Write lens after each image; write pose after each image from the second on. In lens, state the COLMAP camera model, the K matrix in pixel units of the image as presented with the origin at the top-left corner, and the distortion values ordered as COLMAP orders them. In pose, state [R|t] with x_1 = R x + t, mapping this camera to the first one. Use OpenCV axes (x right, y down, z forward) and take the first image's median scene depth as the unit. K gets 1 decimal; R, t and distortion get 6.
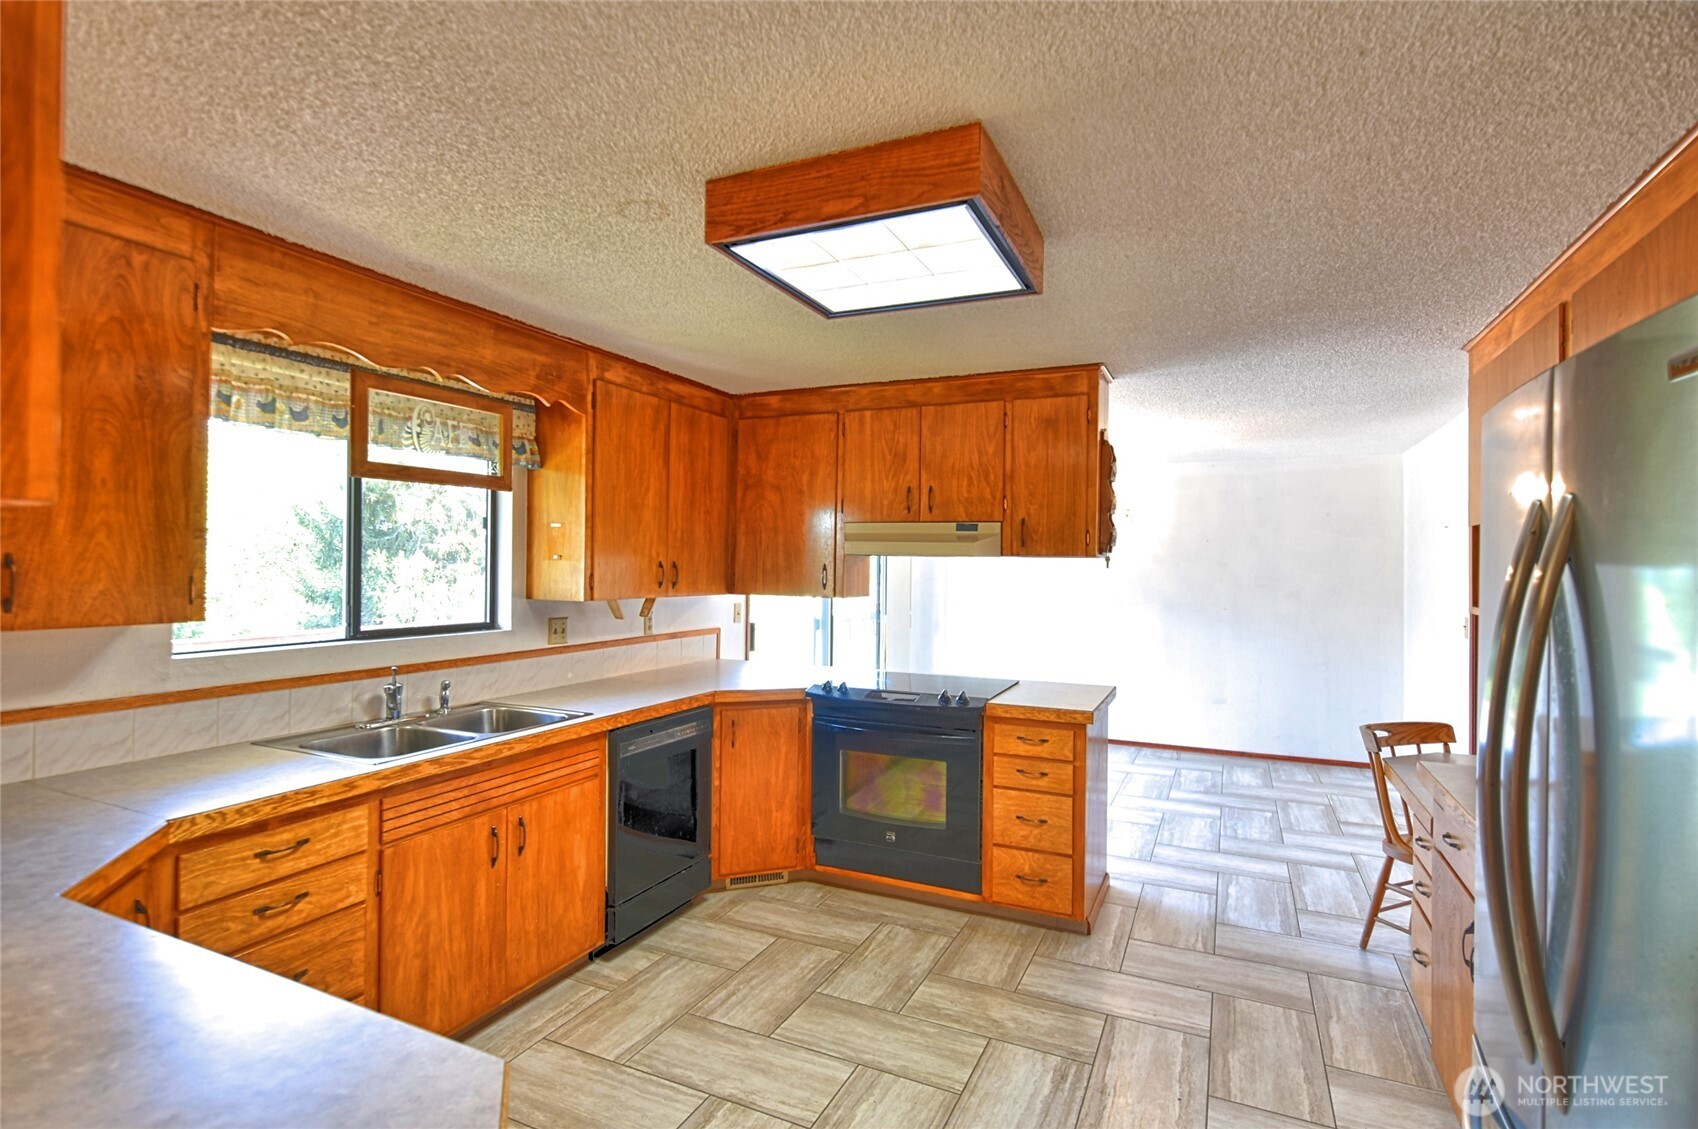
lens RADIAL K [[820.7, 0, 845.4], [0, 820.7, 564.0], [0, 0, 1]] dist [-0.002705, 0.001858]
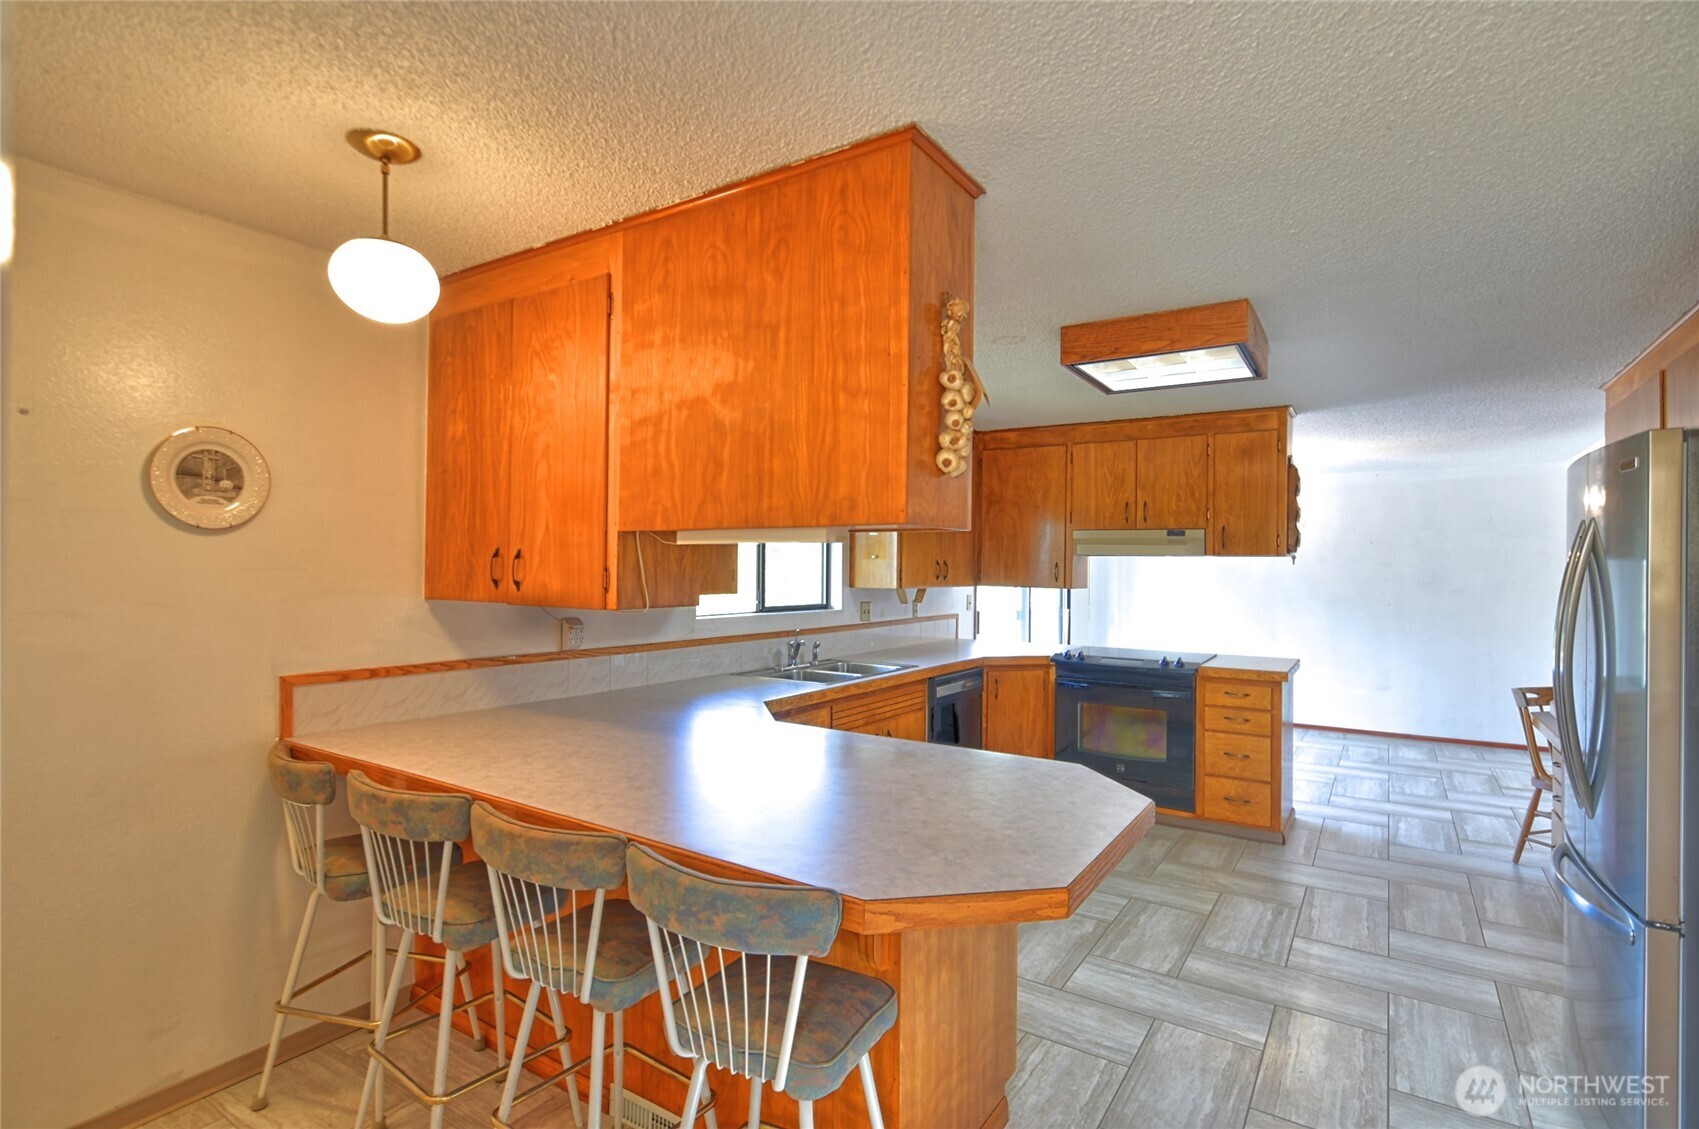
lens RADIAL K [[821.2, 0, 844.9], [0, 821.2, 563.1], [0, 0, 1]] dist [-0.002705, 0.001858]
pose [[0.989563, -0.002227, -0.144081, -0.206418], [0.001262, 0.999976, -0.006792, 0.011781], [0.144092, 0.006539, 0.989543, -0.398487]]
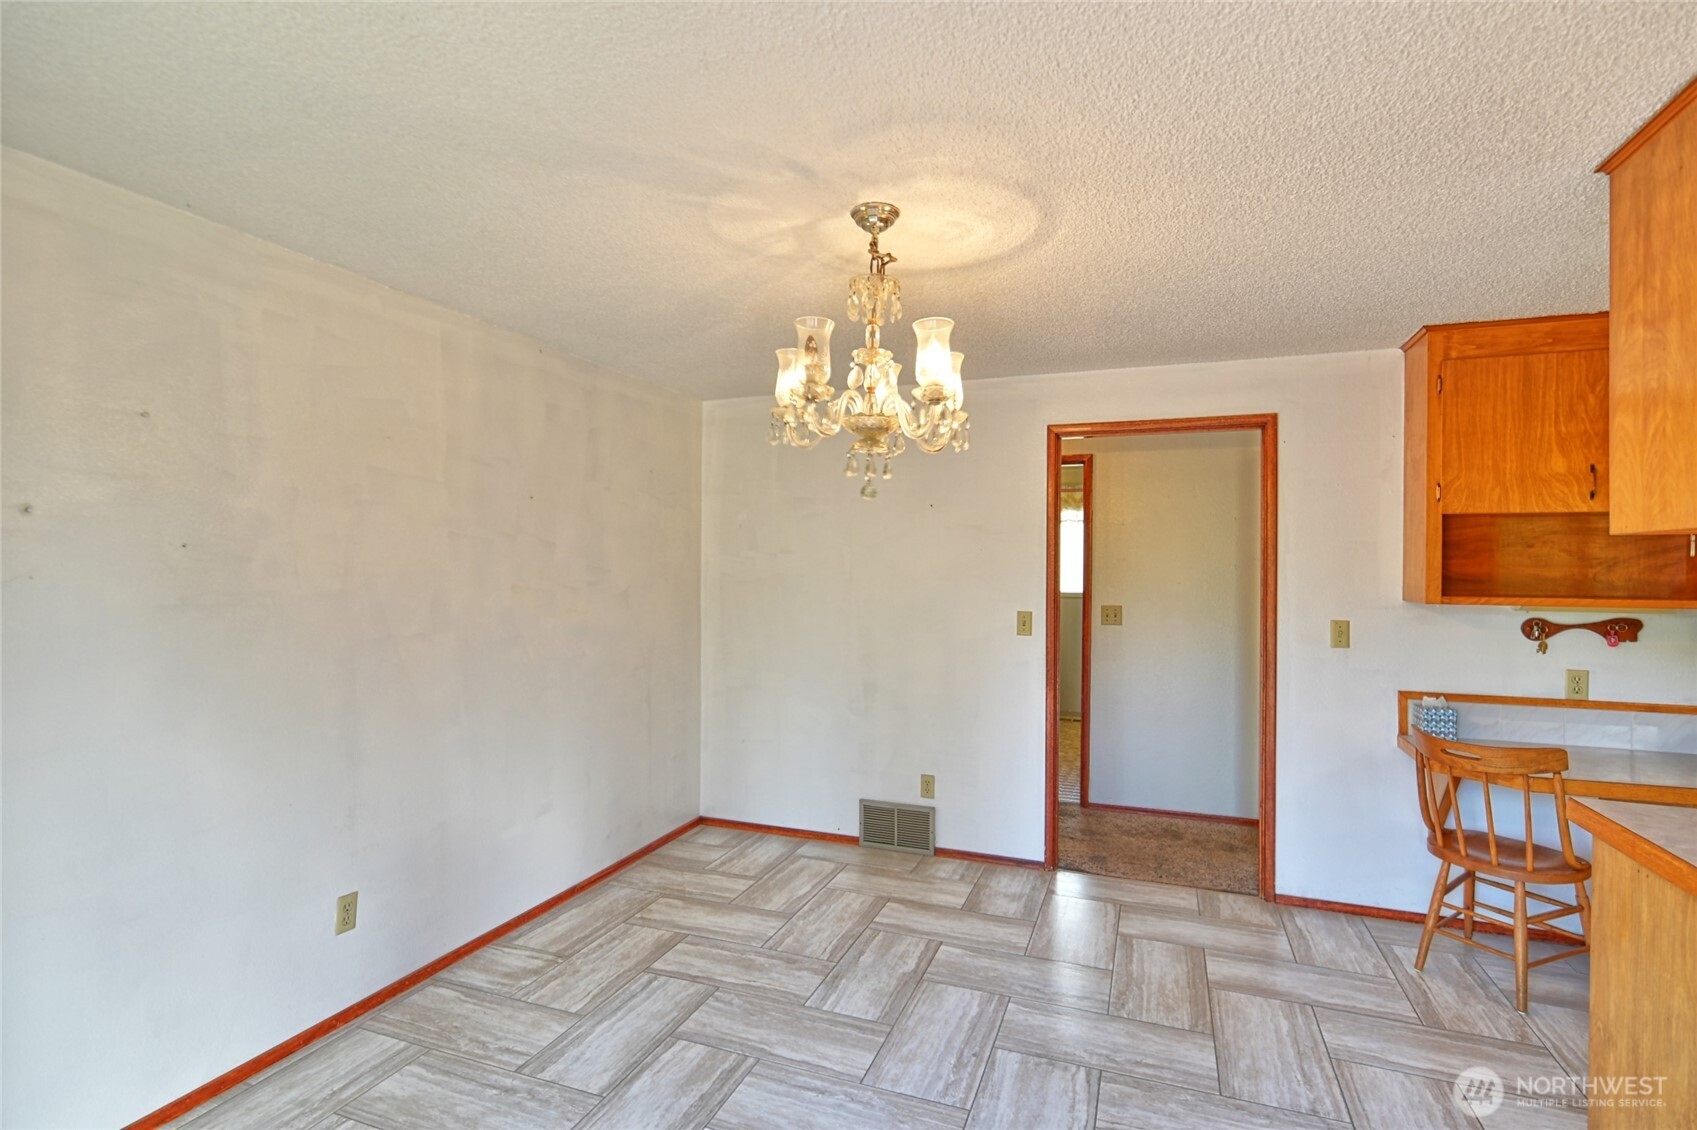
lens RADIAL K [[820.3, 0, 839.7], [0, 820.3, 563.3], [0, 0, 1]] dist [-0.002705, 0.001858]
pose [[-0.064946, -0.009208, 0.997846, -0.146624], [-0.008647, 0.999925, 0.008664, 0.011290], [-0.997851, -0.008066, -0.065020, 1.706408]]
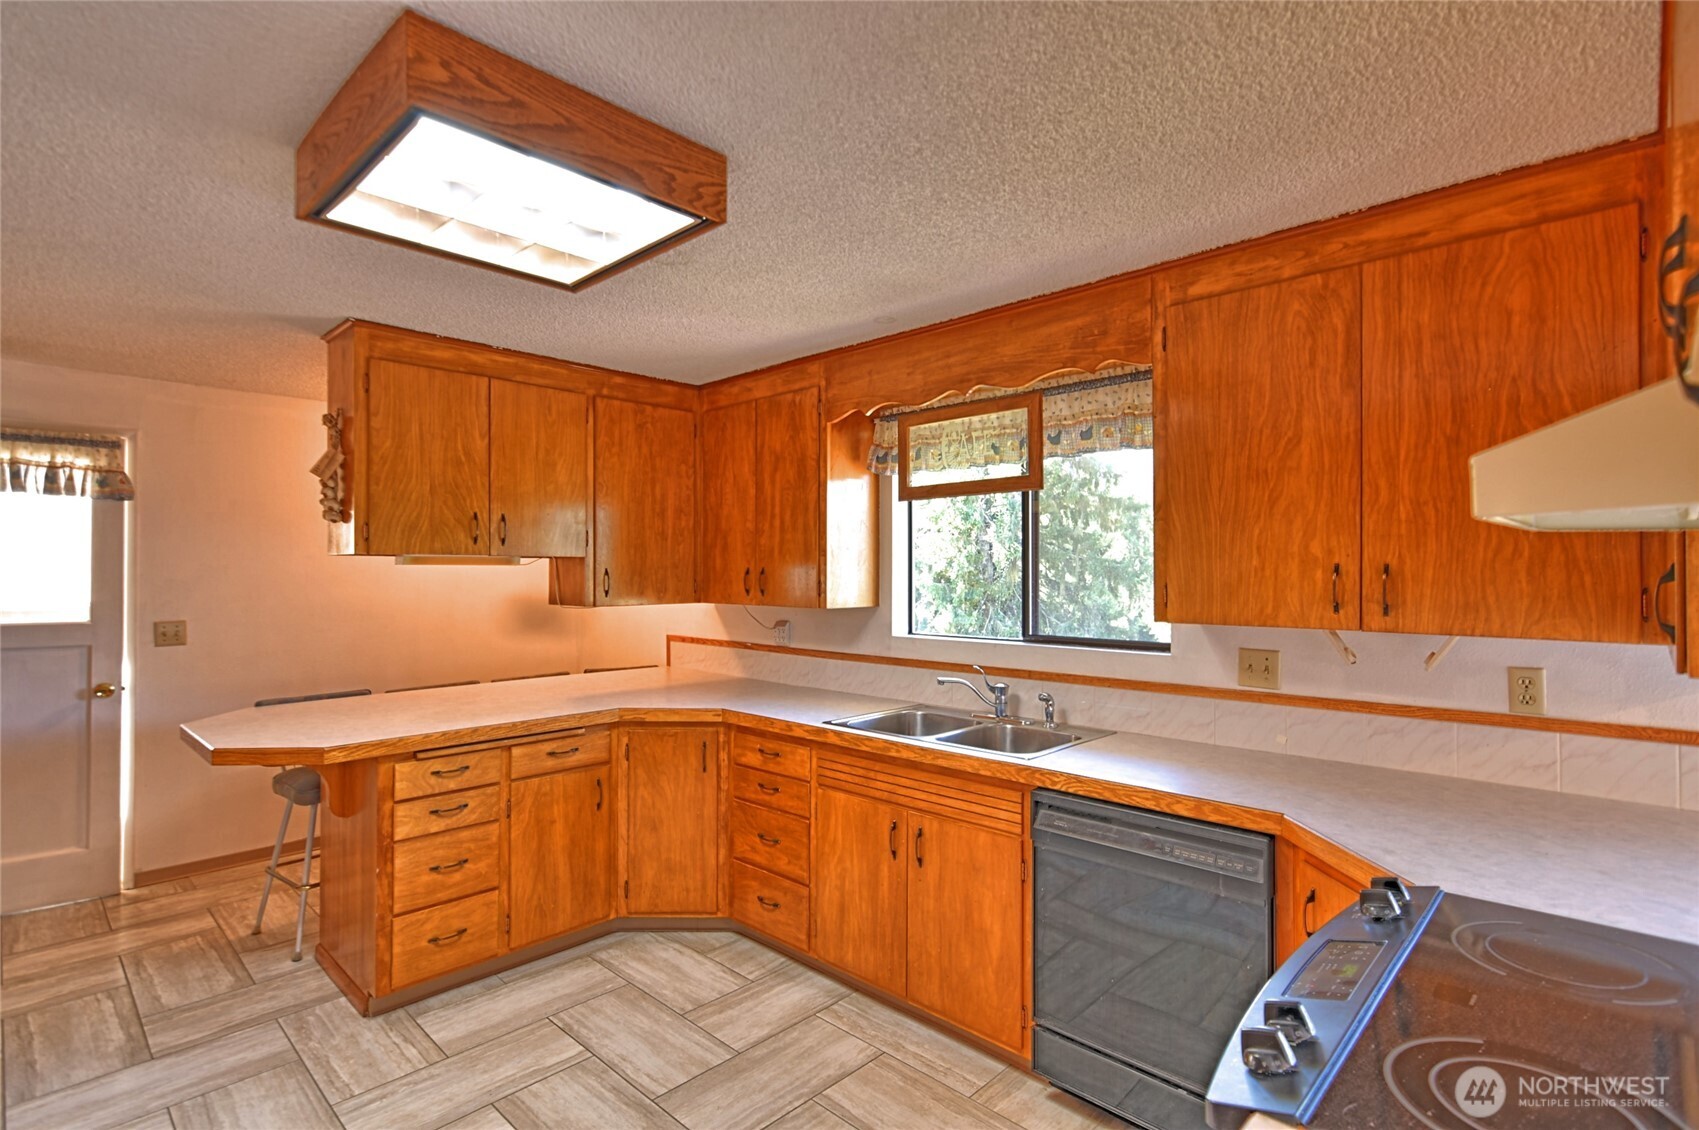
lens RADIAL K [[821.2, 0, 843.5], [0, 821.2, 565.5], [0, 0, 1]] dist [-0.002705, 0.001858]
pose [[-0.322726, -0.018844, -0.946305, 0.456117], [-0.003571, 0.999819, -0.018691, 0.010401], [0.946486, -0.002653, -0.322735, 0.984583]]
